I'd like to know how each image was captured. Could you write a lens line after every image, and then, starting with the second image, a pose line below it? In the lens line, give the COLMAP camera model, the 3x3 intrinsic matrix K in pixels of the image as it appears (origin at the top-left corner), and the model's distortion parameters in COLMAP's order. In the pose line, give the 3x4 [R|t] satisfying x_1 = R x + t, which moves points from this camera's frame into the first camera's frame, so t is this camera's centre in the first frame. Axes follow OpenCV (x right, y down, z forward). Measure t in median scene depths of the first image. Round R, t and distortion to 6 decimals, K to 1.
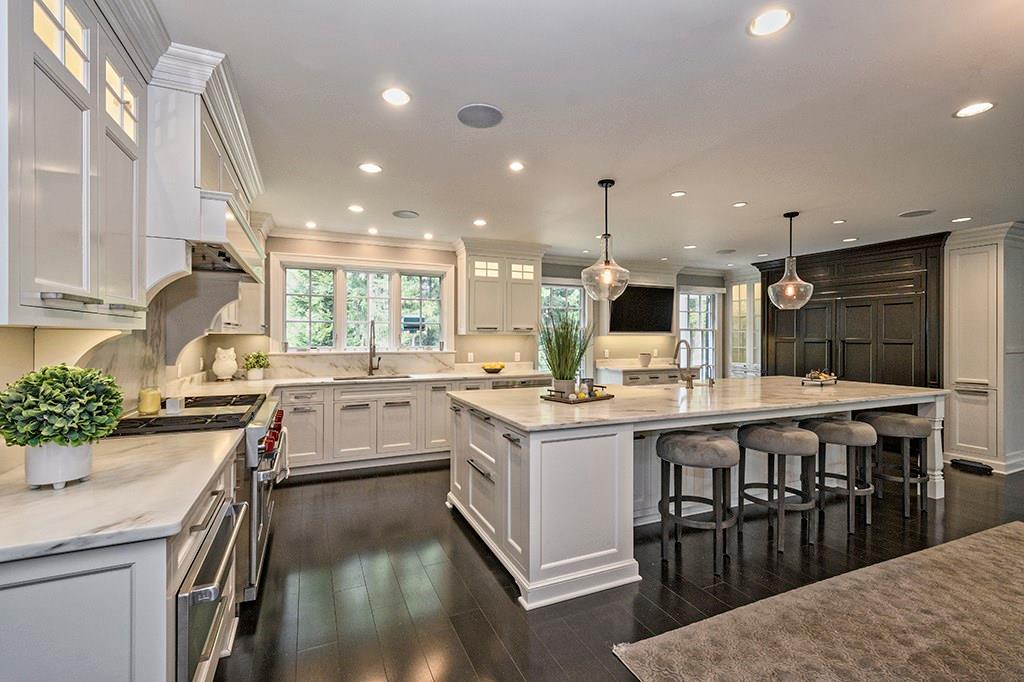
lens RADIAL K [[446.7, 0, 508.3], [0, 446.7, 337.0], [0, 0, 1]] dist [0.017755, -0.000556]
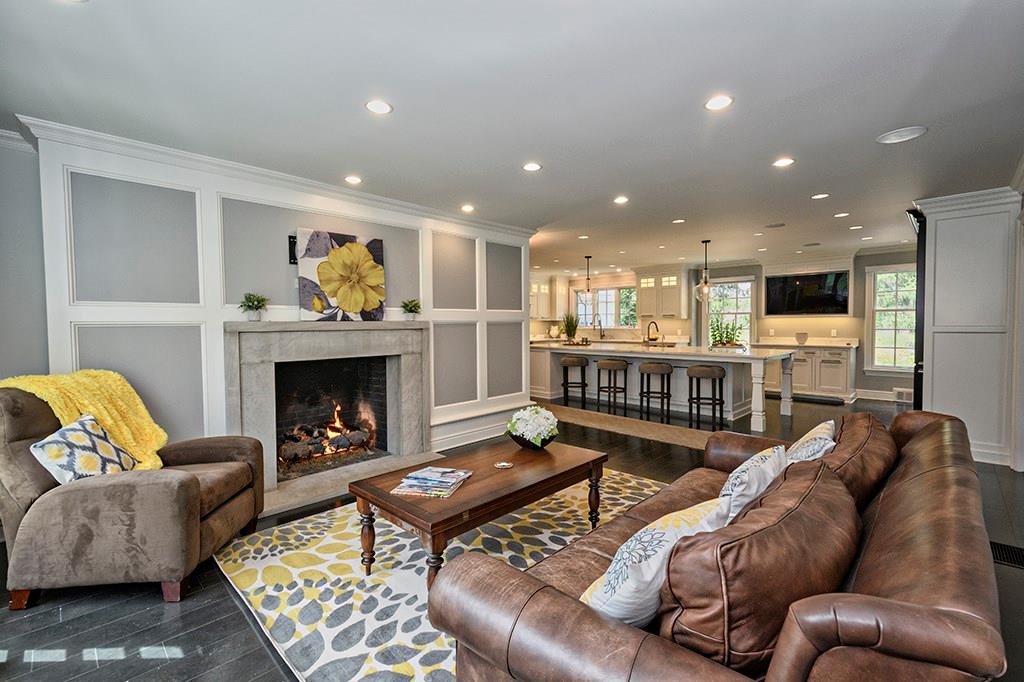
lens RADIAL K [[446.7, 0, 508.3], [0, 446.7, 337.0], [0, 0, 1]] dist [0.017755, -0.000556]
pose [[0.361507, 0.024966, -0.932035, 1.541363], [0.009148, 0.999498, 0.030321, 0.007324], [0.932325, -0.019488, 0.361097, -0.189191]]
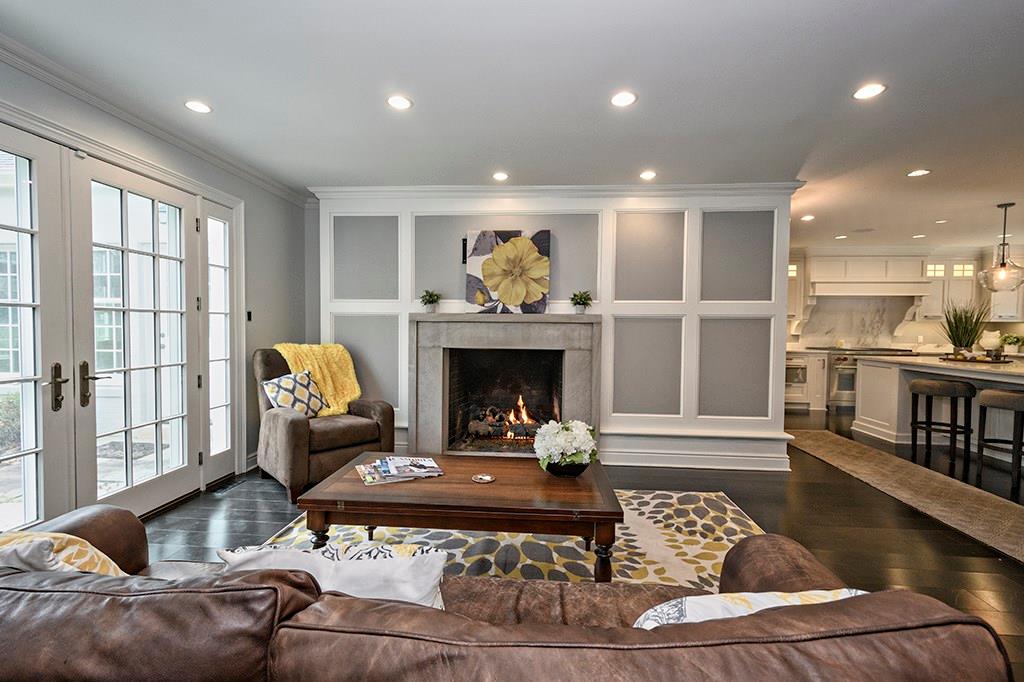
lens RADIAL K [[446.7, 0, 508.3], [0, 446.7, 337.0], [0, 0, 1]] dist [0.017755, -0.000556]
pose [[-0.476405, 0.014423, -0.879107, 1.422436], [-0.010808, 0.999694, 0.022258, 0.025597], [0.879159, 0.020105, -0.476104, 0.227787]]
